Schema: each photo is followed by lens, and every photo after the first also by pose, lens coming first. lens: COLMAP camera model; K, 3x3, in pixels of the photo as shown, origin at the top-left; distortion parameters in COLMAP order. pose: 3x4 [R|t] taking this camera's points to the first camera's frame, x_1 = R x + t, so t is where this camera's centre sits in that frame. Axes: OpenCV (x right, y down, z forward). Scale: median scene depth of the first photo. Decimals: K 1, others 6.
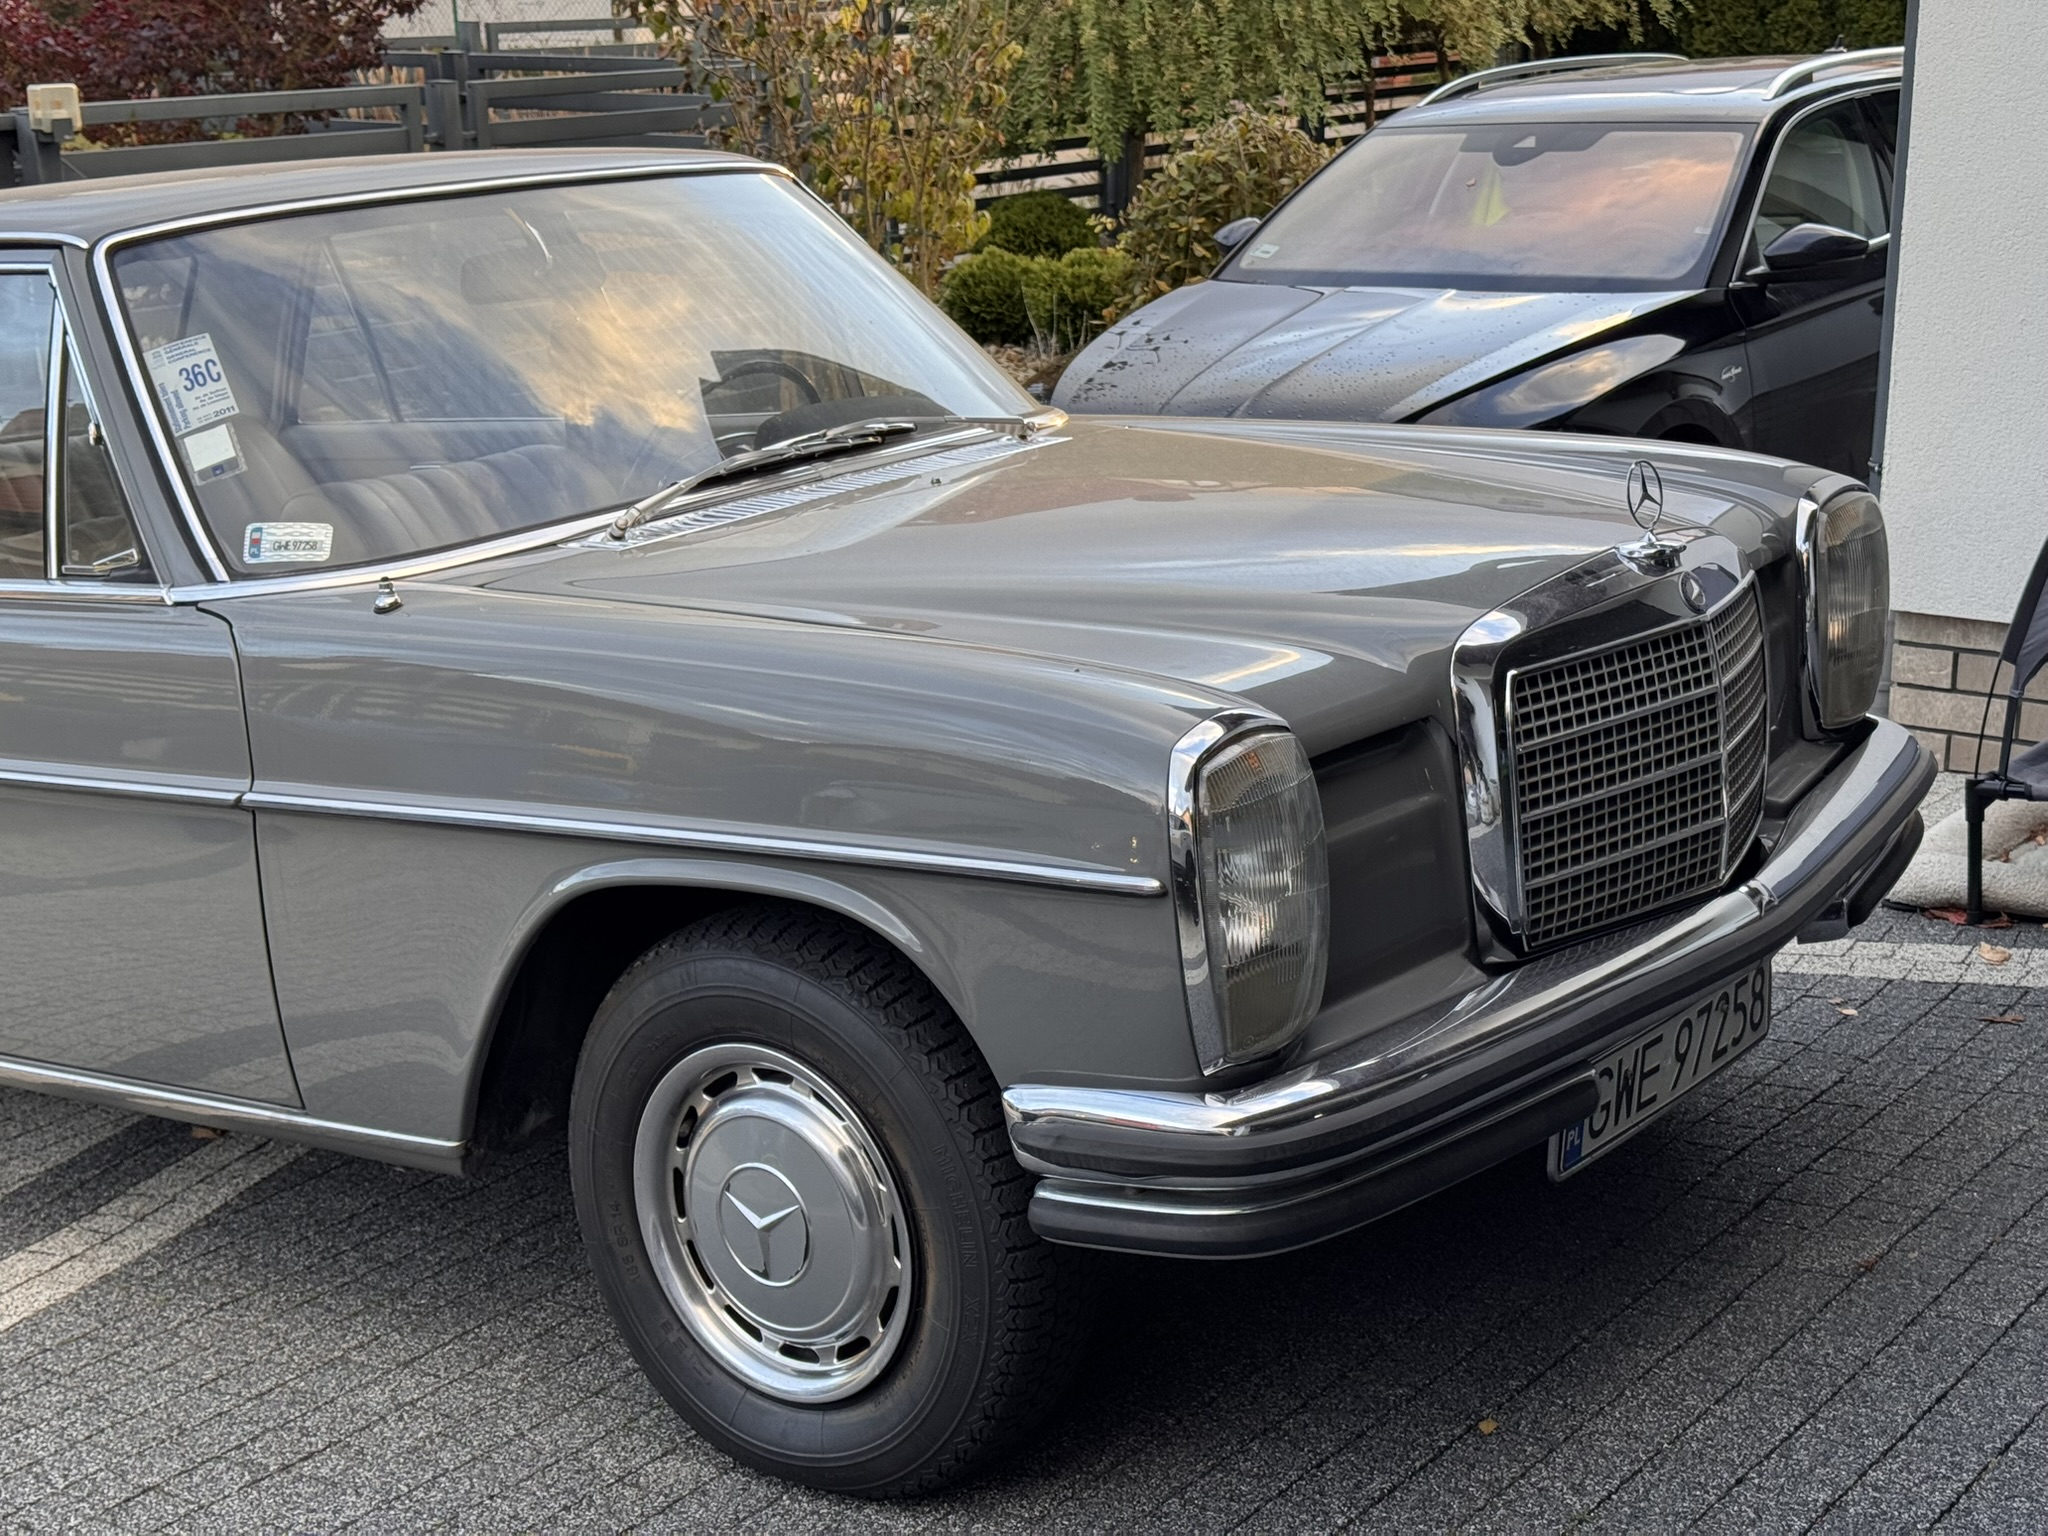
lens RADIAL K [[2842.3, 0, 1021.9], [0, 2842.3, 783.7], [0, 0, 1]] dist [0.195152, -0.431099]
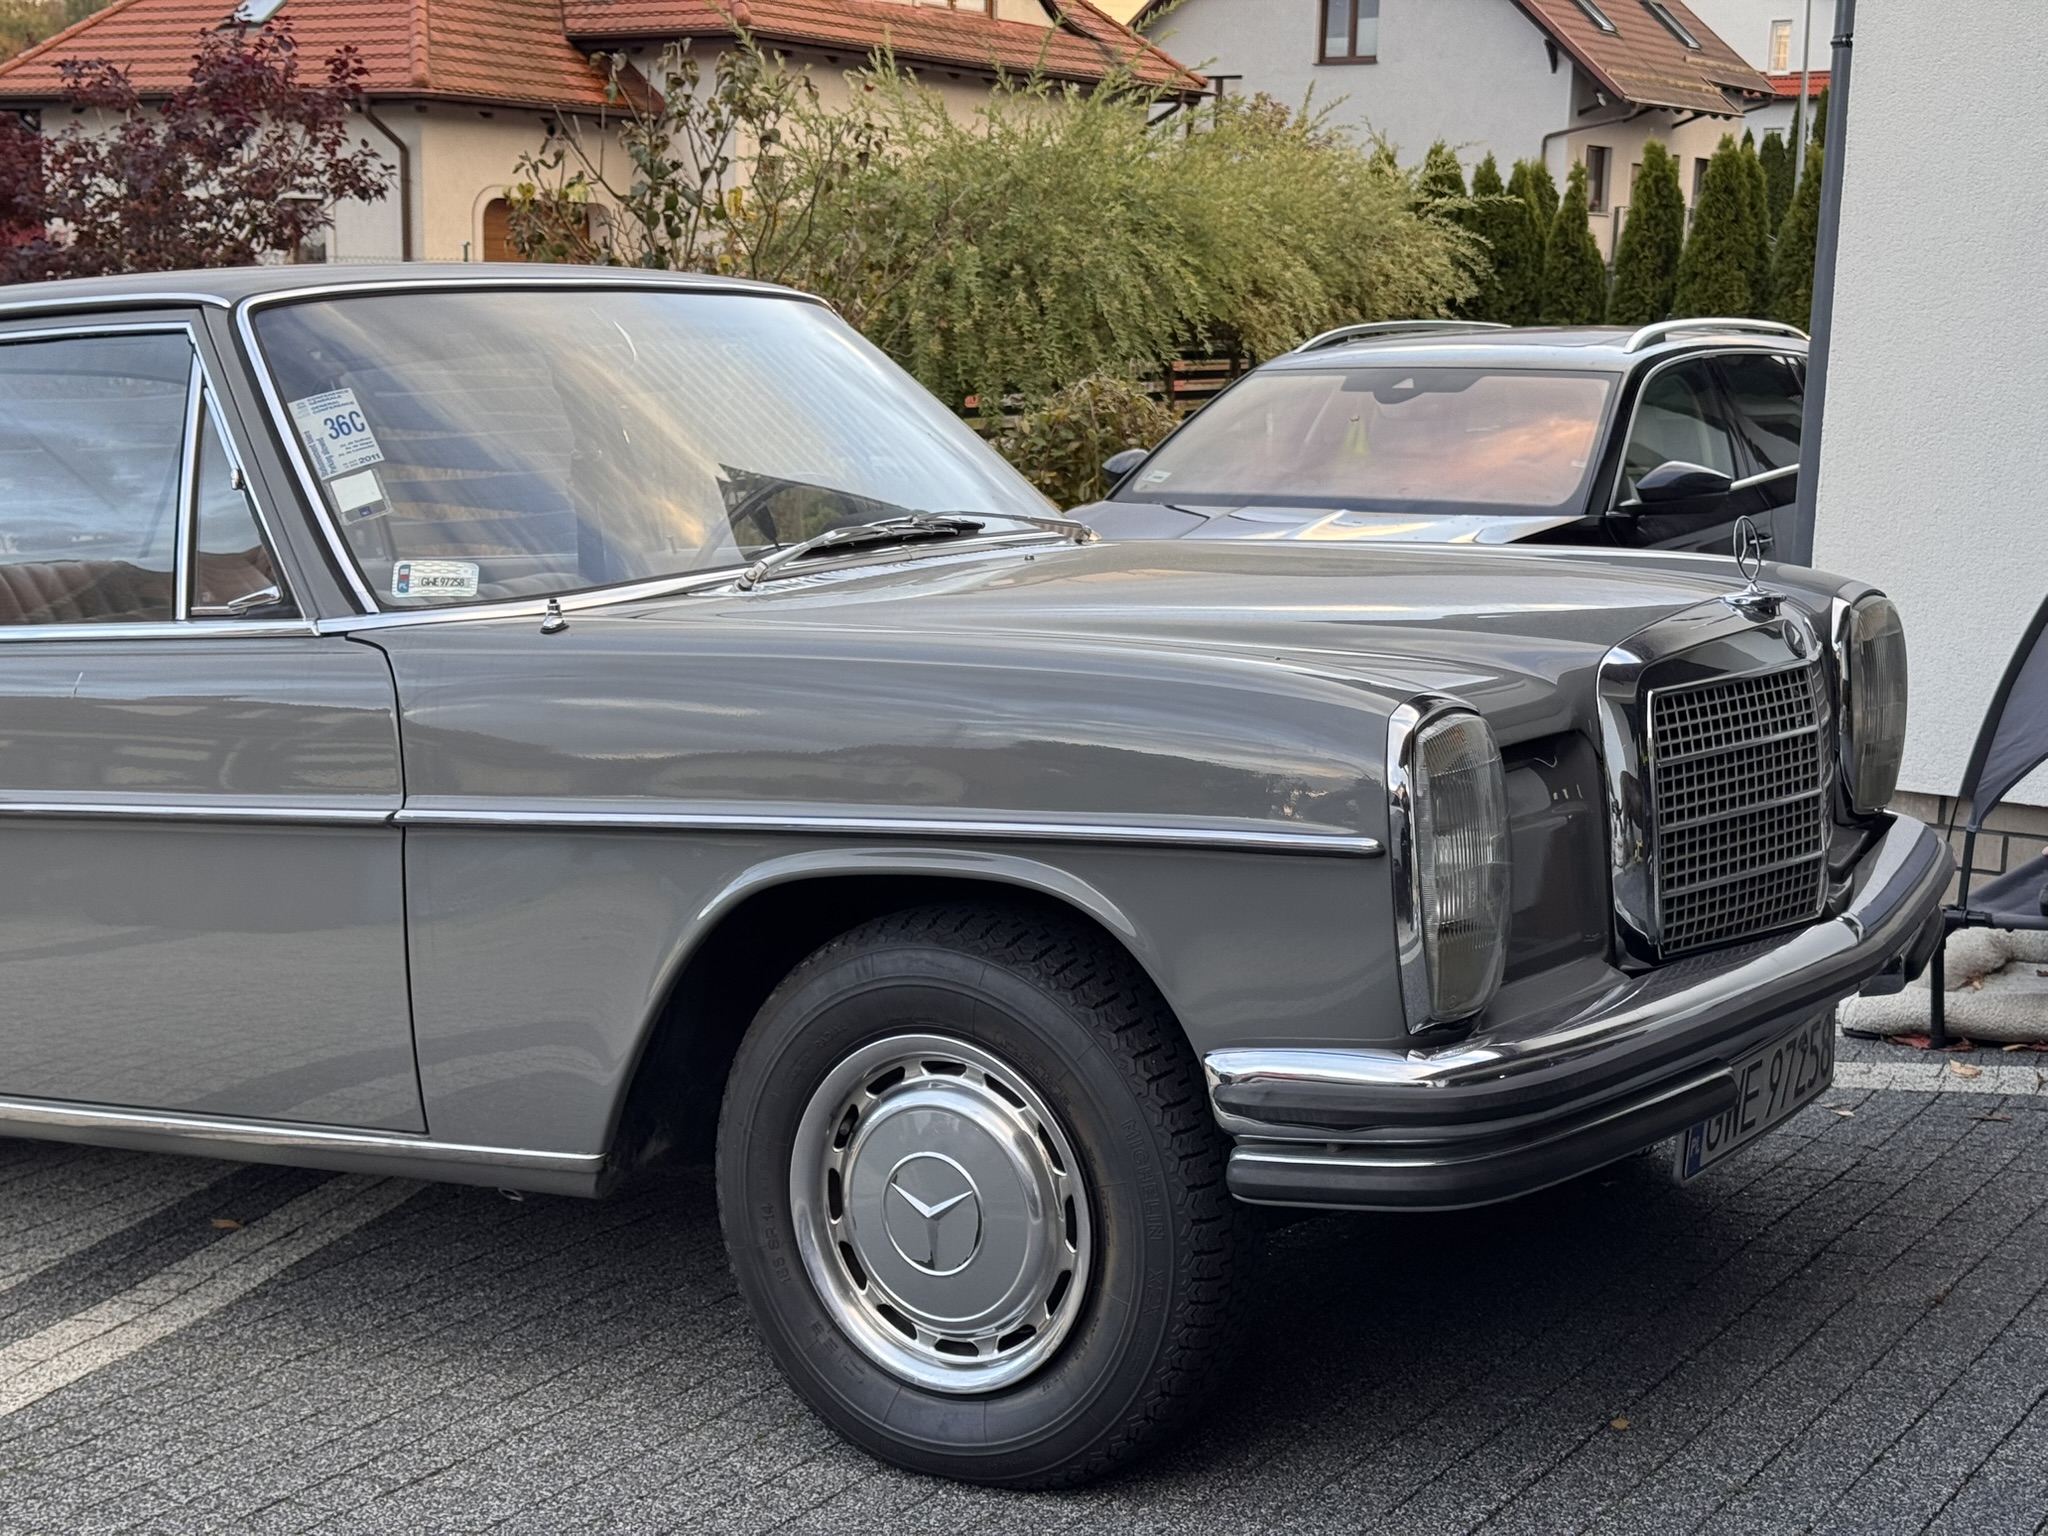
lens RADIAL K [[2838.6, 0, 1024.0], [0, 2838.6, 768.0], [0, 0, 1]] dist [0.194699, -0.458385]
pose [[0.995894, 0.024175, 0.087241, -0.136502], [-0.014210, 0.993484, -0.113087, 0.100080], [-0.089406, 0.111383, 0.989748, -0.031833]]
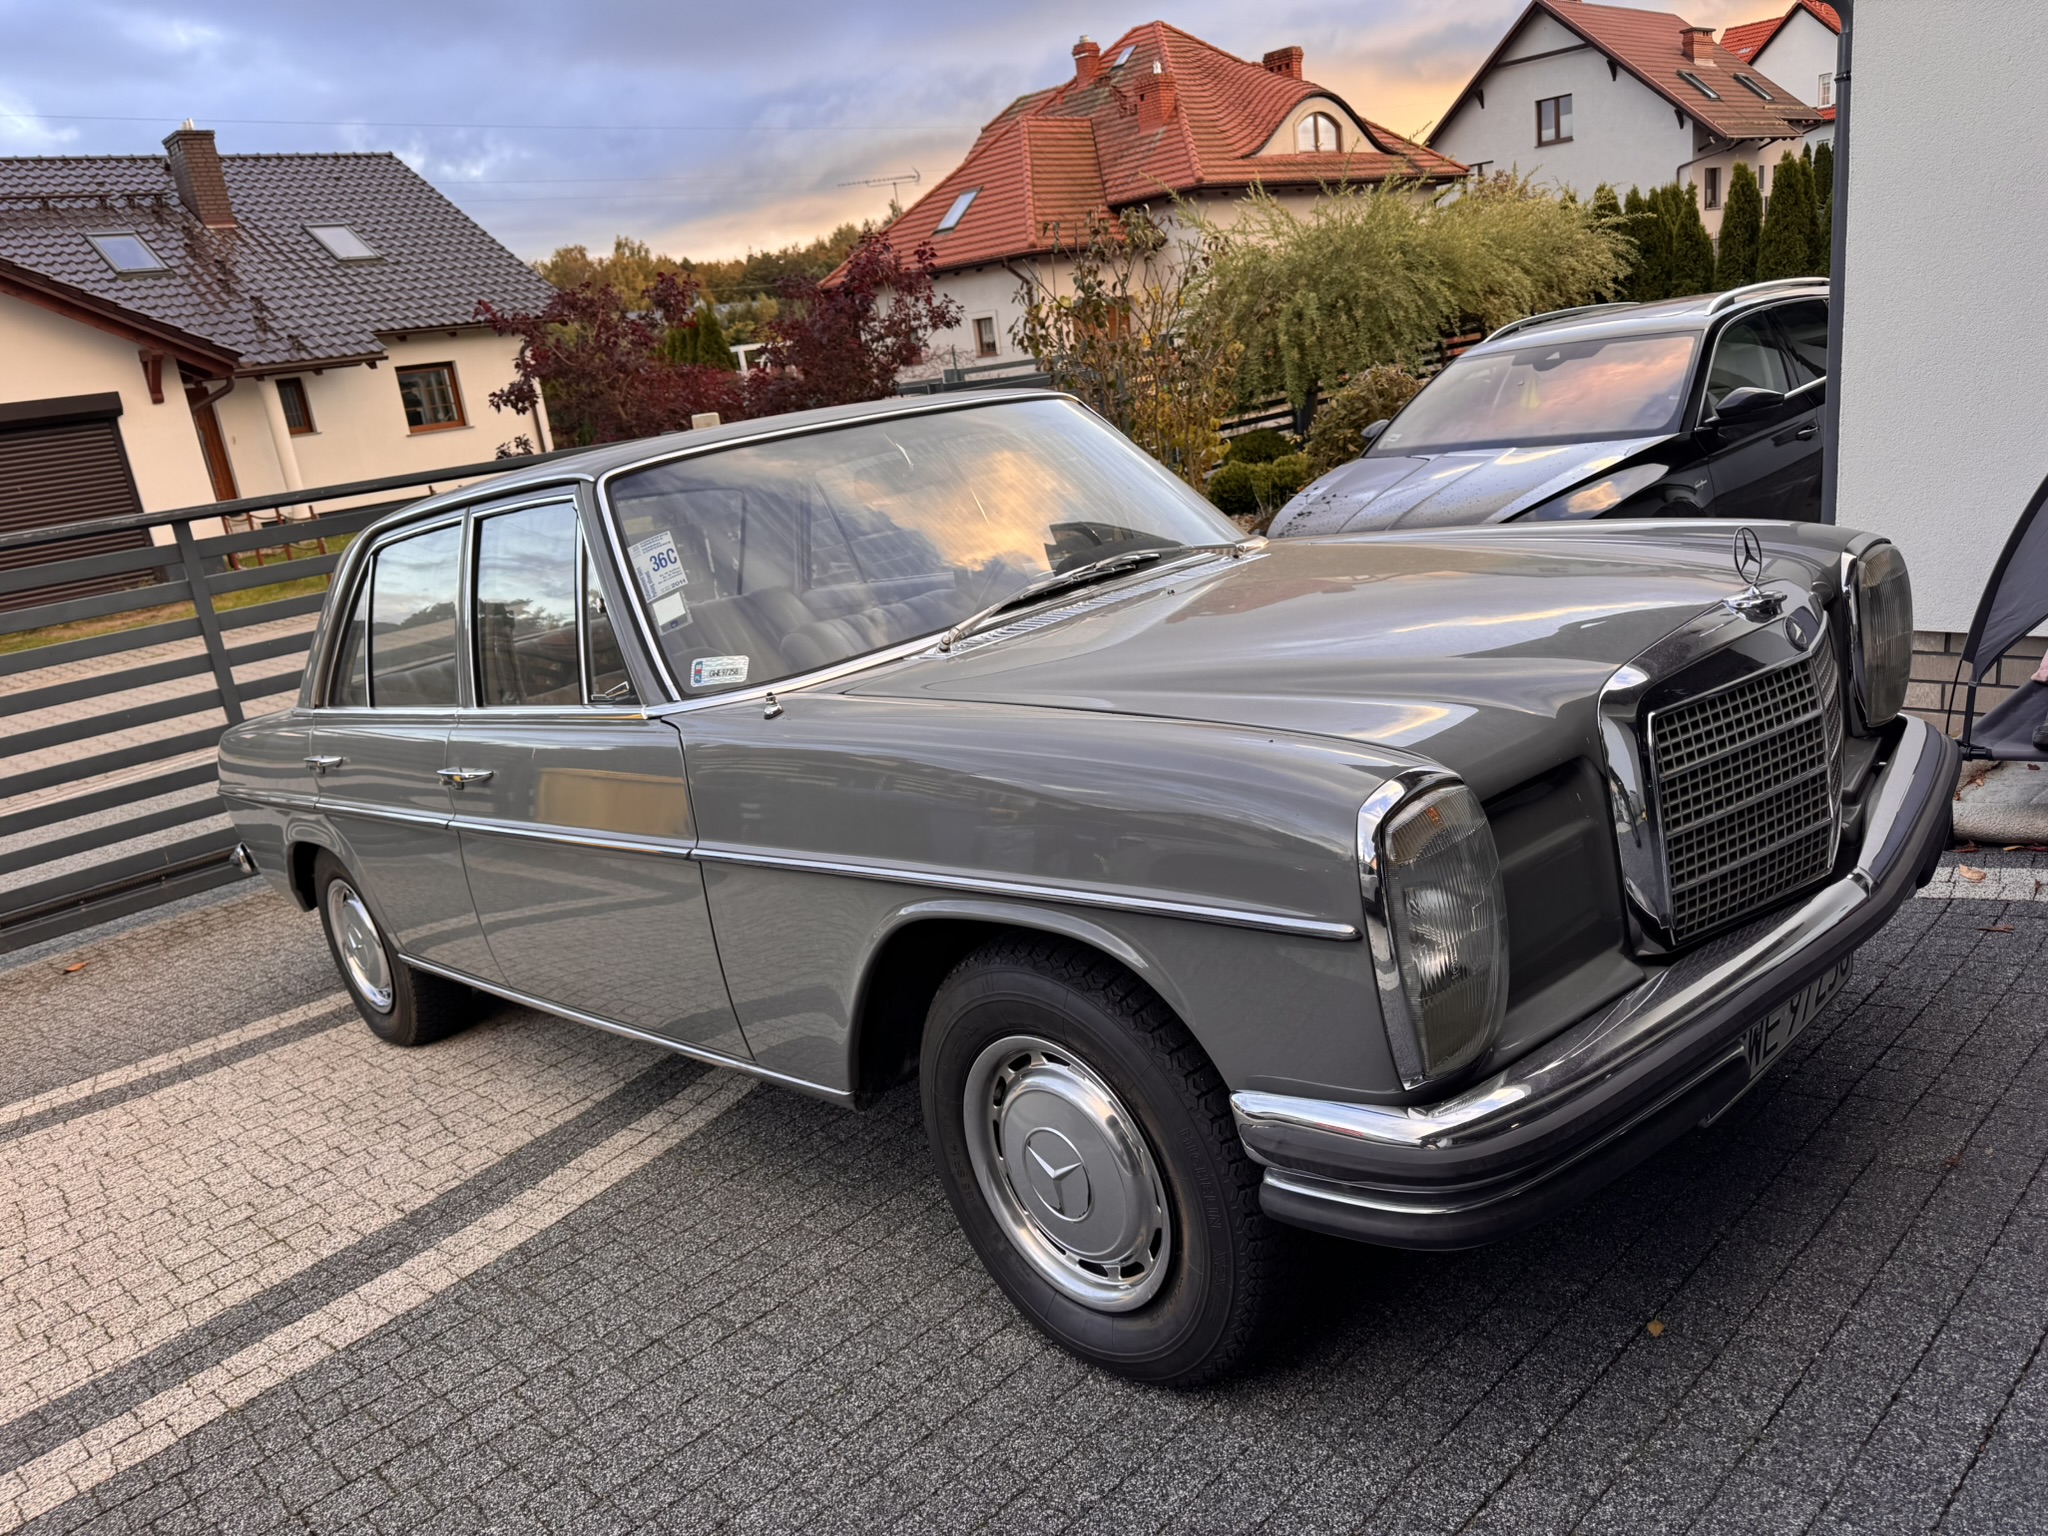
lens RADIAL K [[1446.0, 0, 1030.0], [0, 1446.0, 774.5], [0, 0, 1]] dist [0.127586, -0.197506]
pose [[0.984670, -0.057356, -0.164728, 0.015592], [0.059921, 0.998146, 0.010643, -0.031306], [0.163813, -0.020350, 0.986282, 0.315223]]
